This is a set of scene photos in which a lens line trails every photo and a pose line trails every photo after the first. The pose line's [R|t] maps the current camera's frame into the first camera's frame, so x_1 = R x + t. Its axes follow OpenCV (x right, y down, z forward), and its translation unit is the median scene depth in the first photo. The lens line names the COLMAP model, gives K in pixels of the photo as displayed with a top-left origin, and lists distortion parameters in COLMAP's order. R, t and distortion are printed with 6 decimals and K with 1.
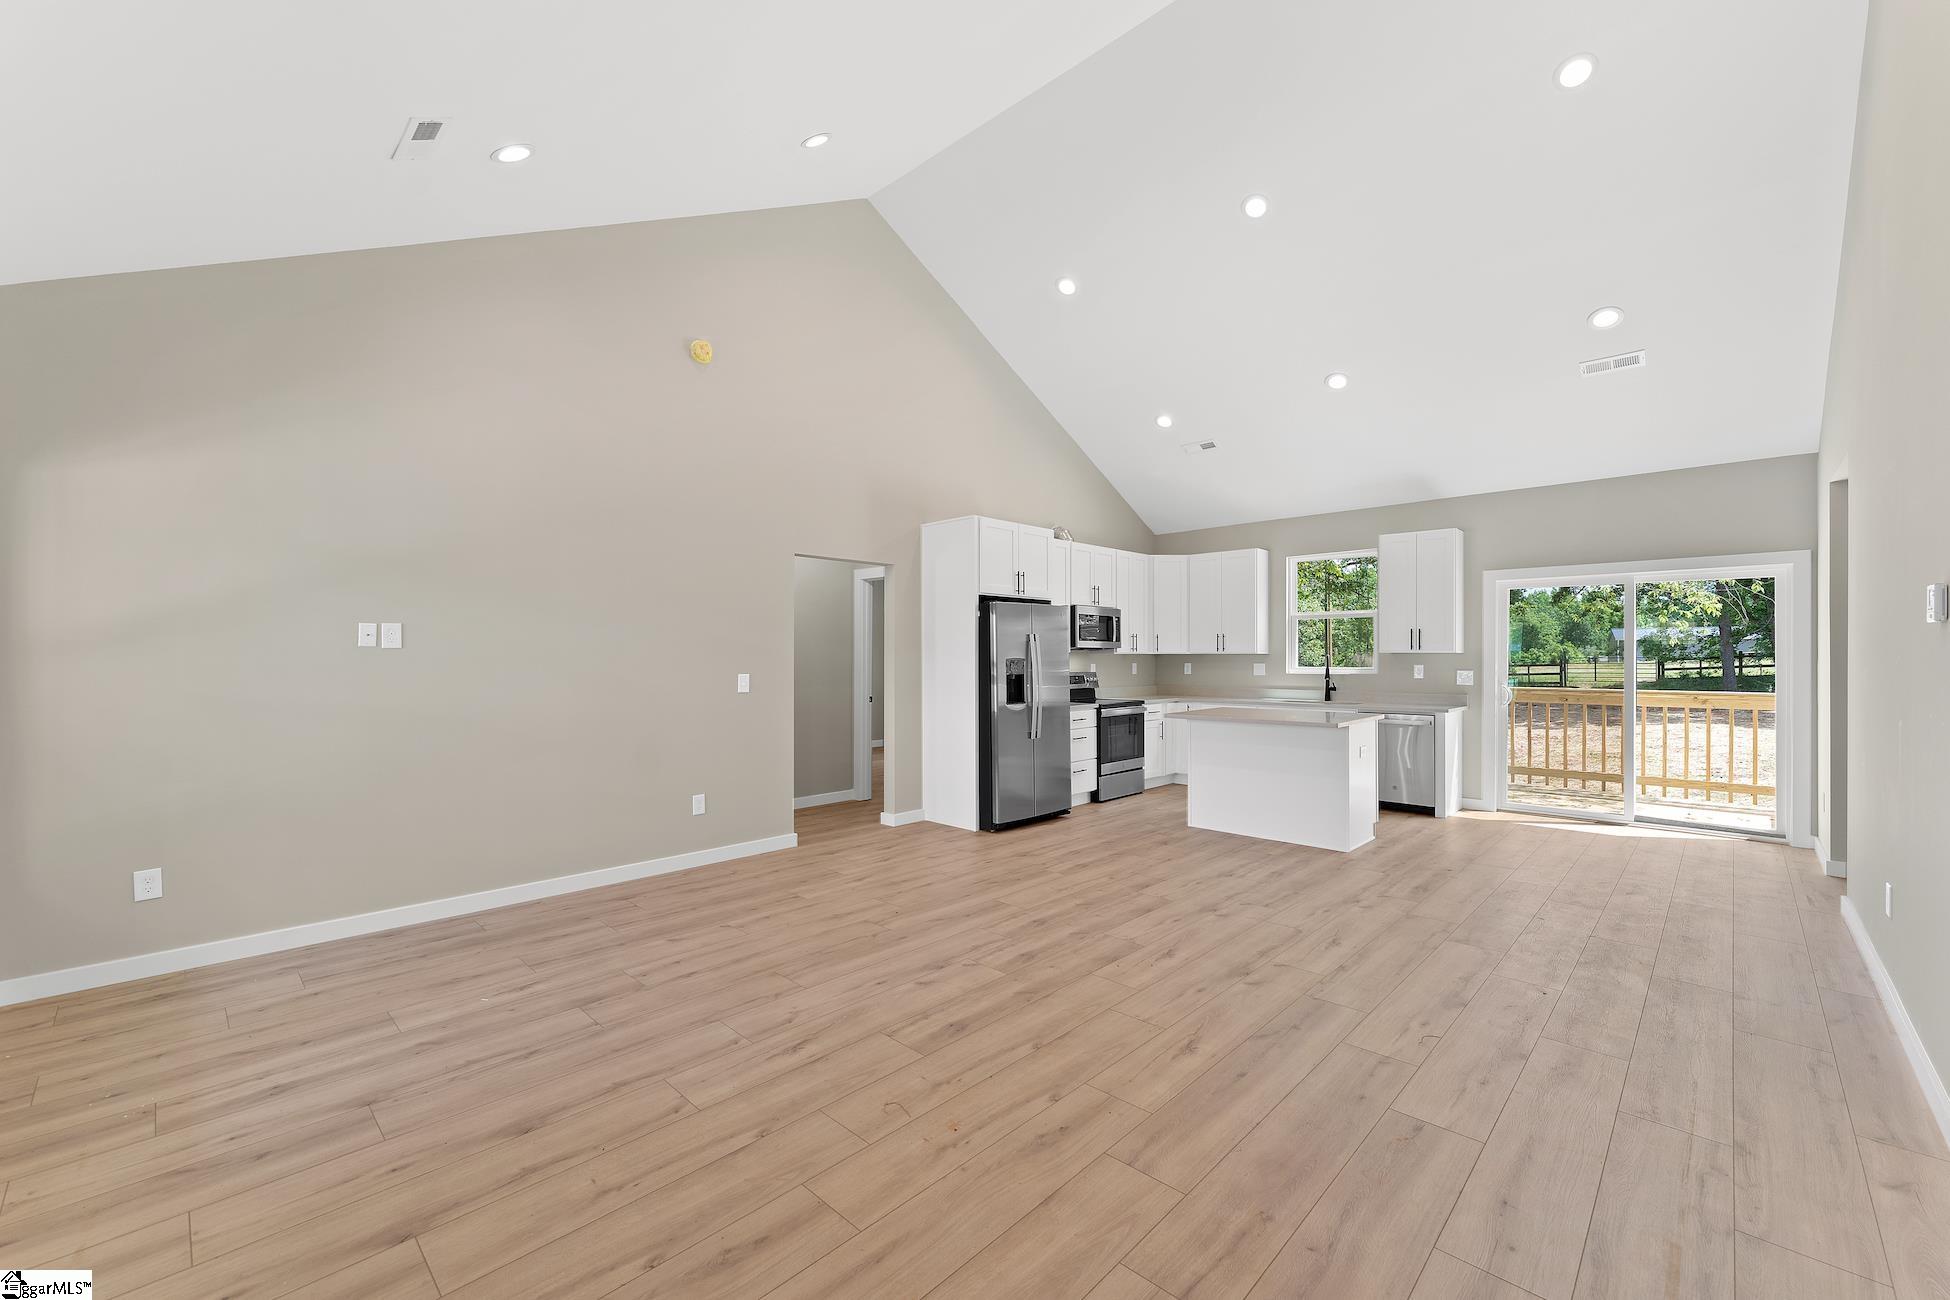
lens RADIAL K [[774.0, 0, 1006.1], [0, 774.0, 662.1], [0, 0, 1]] dist [-0.000239, 0.000111]
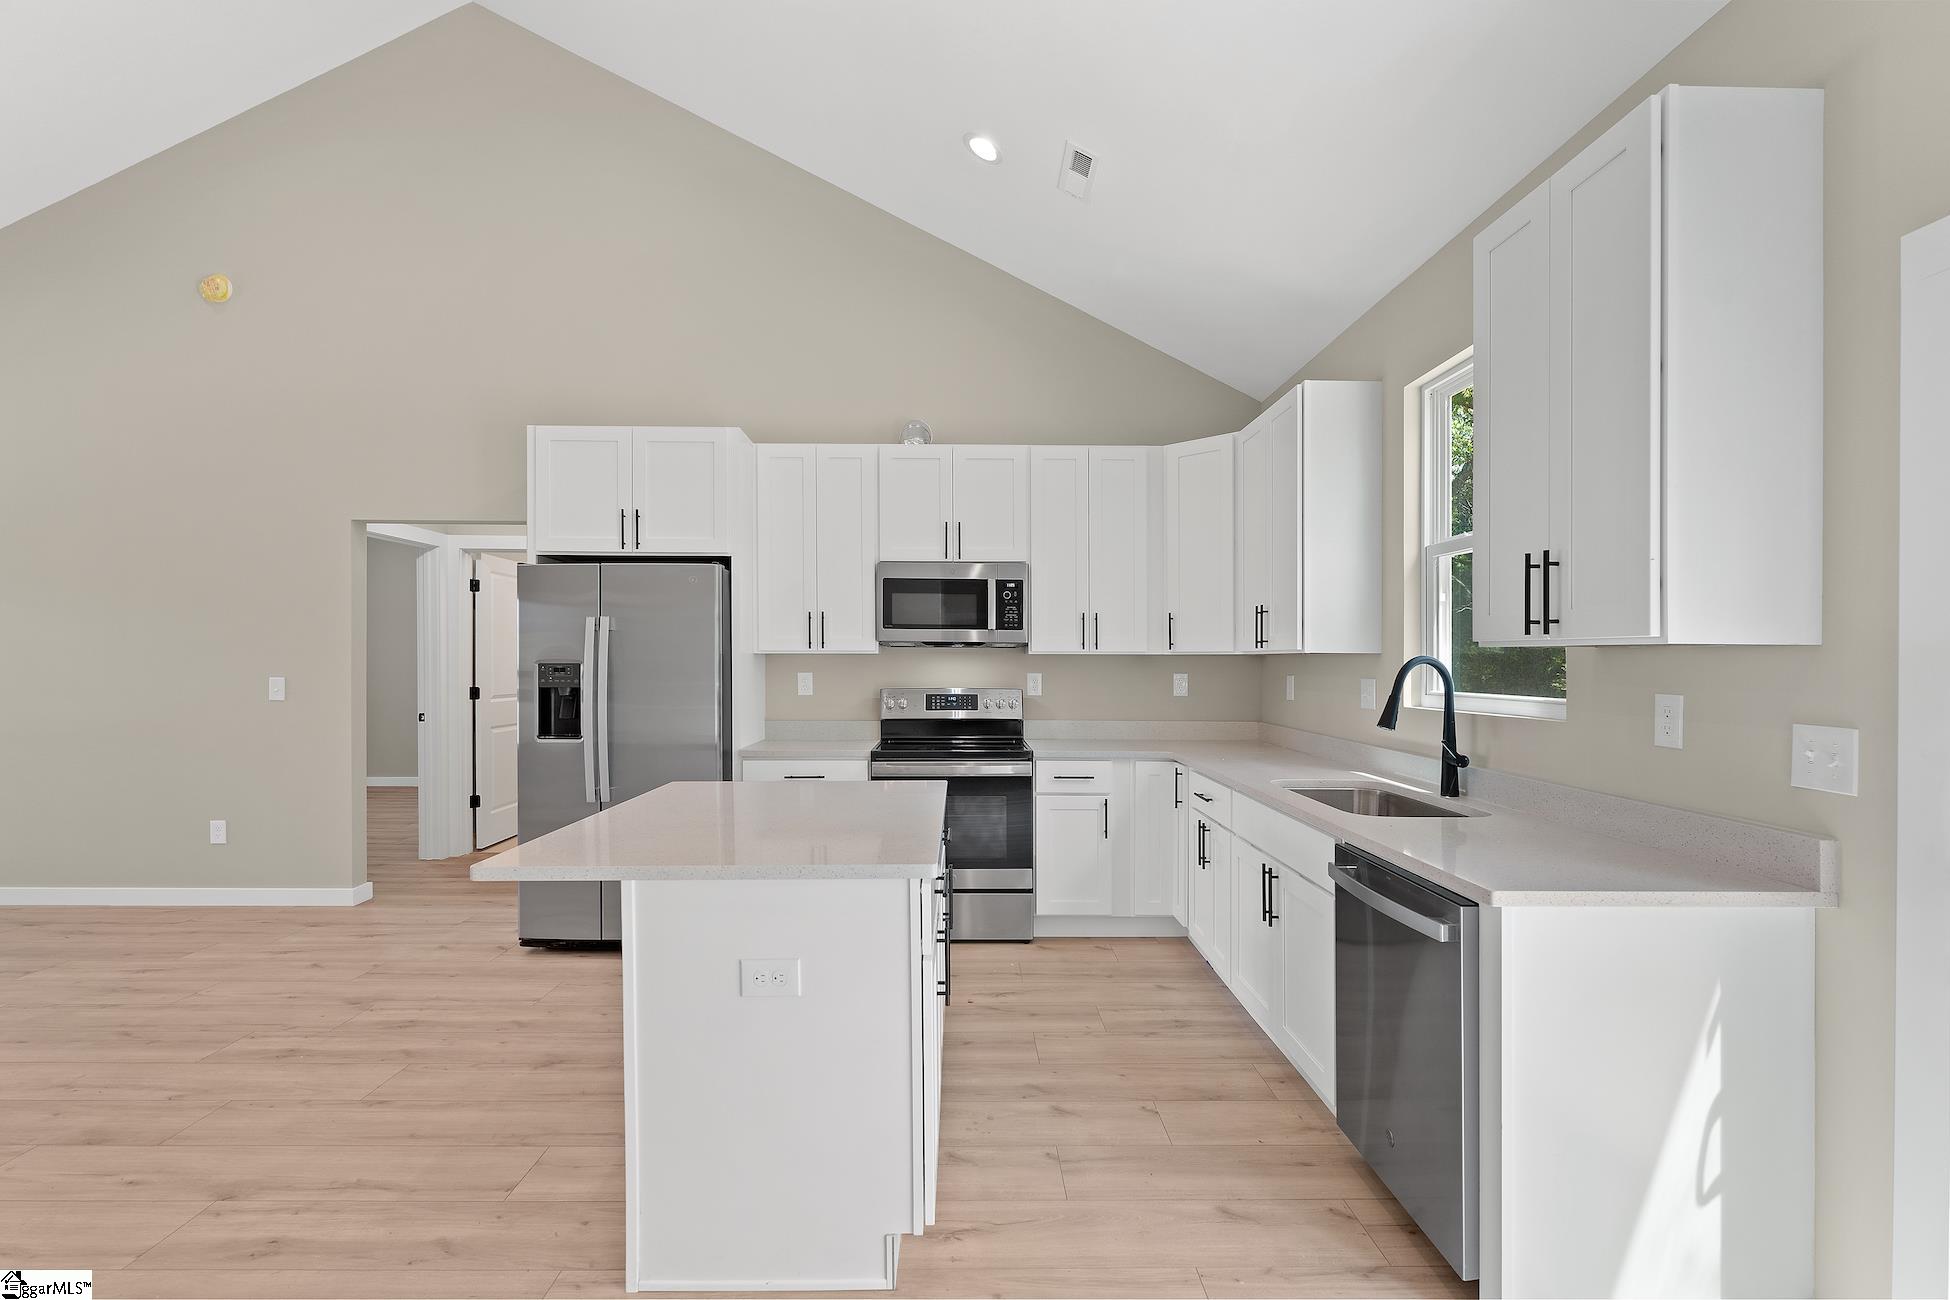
lens RADIAL K [[890.7, 0, 975.9], [0, 890.7, 664.4], [0, 0, 1]] dist [0.001474, -0.000430]
pose [[0.688445, 0.007602, -0.725249, 0.917596], [-0.010023, 0.999949, 0.000968, -0.006402], [0.725220, 0.006603, 0.688486, 0.988269]]
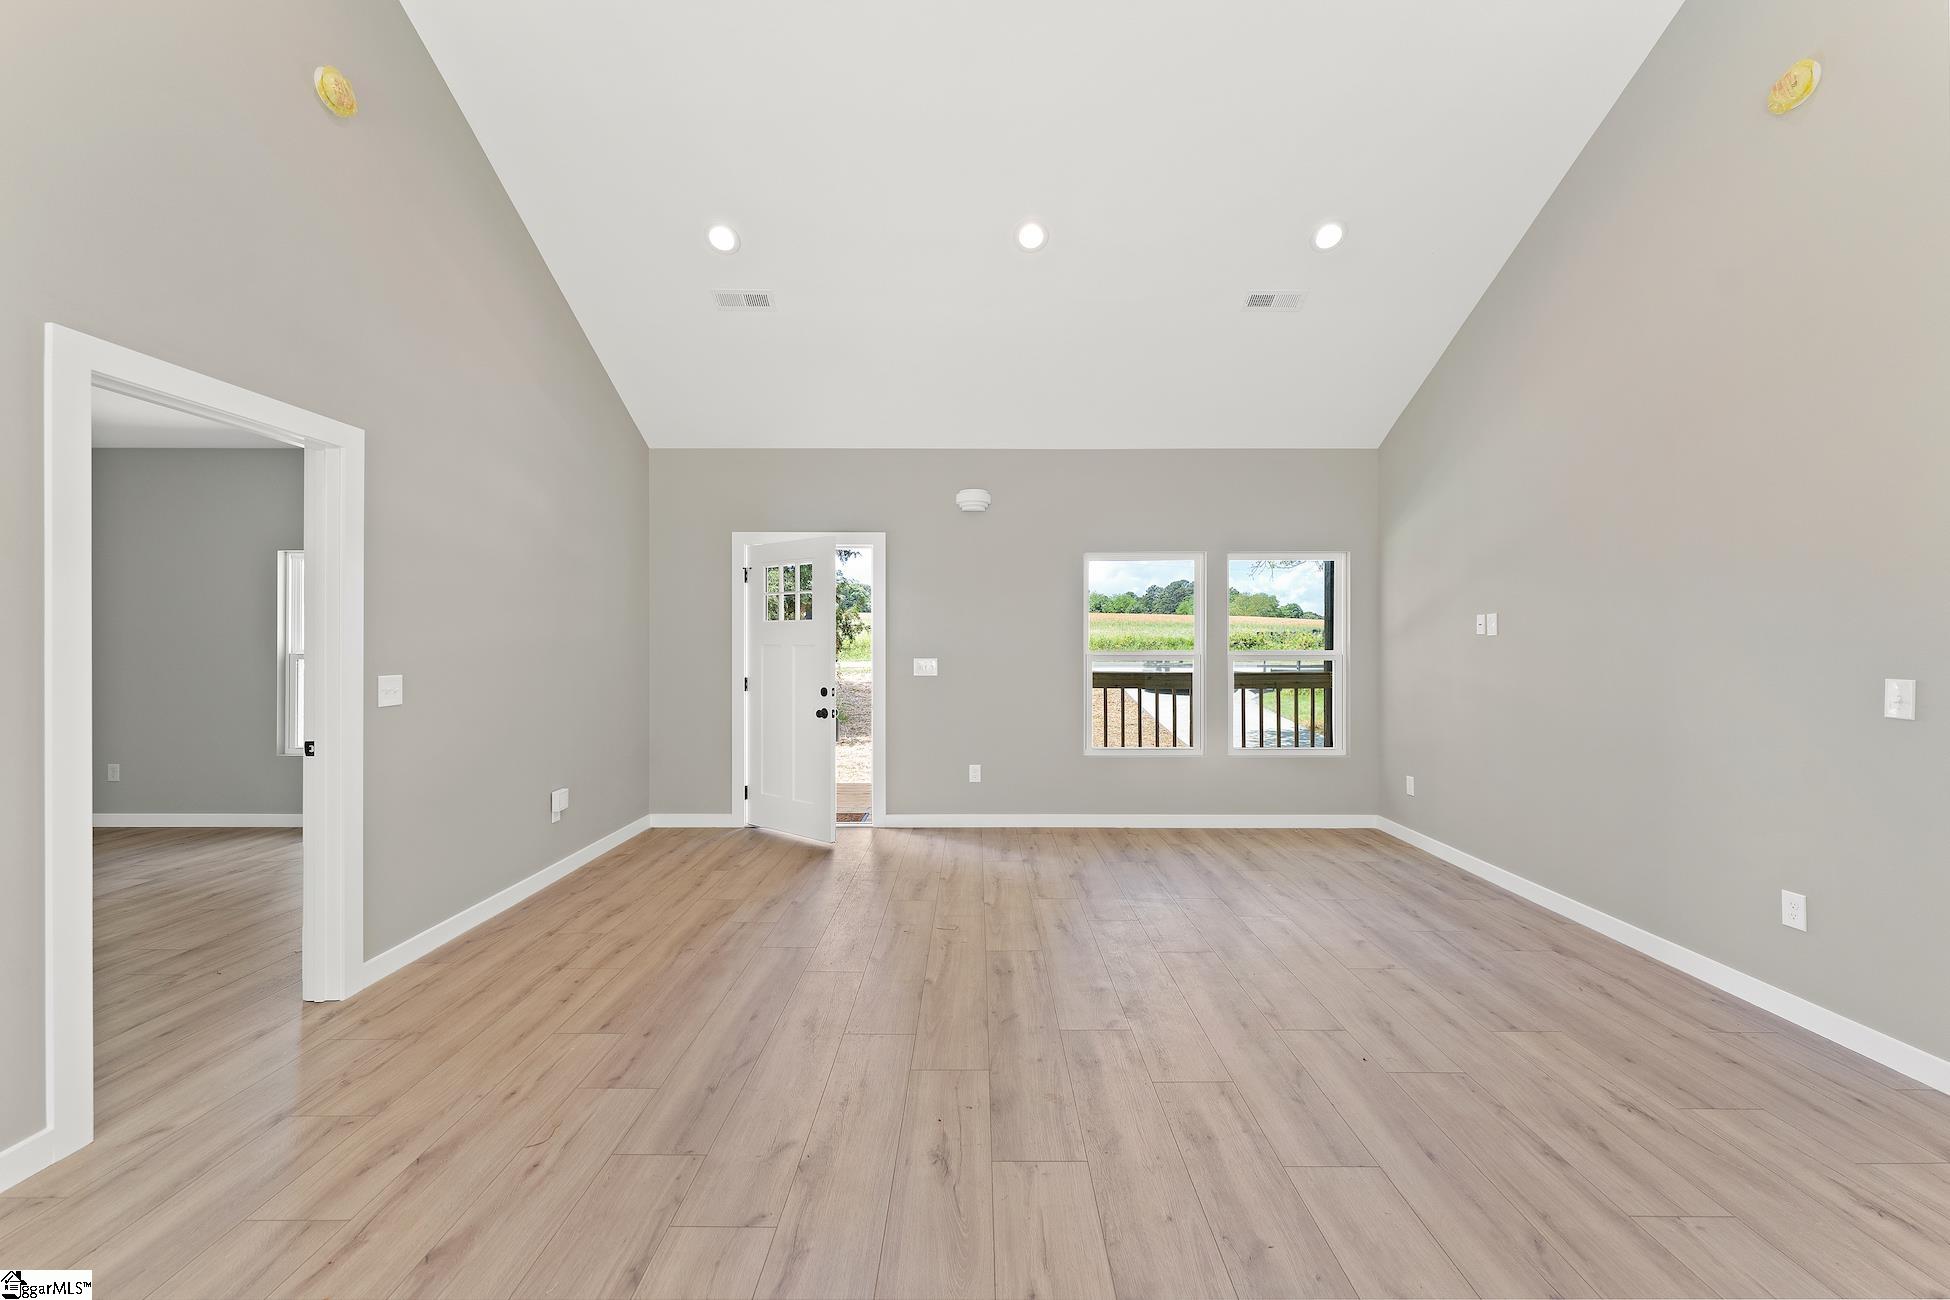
lens RADIAL K [[774.0, 0, 975.0], [0, 774.0, 647.8], [0, 0, 1]] dist [-0.000239, 0.000111]
pose [[-0.741184, 0.002975, -0.671296, 0.432294], [-0.005050, 0.999937, 0.010007, -0.006401], [0.671283, 0.010807, -0.741122, 1.079062]]
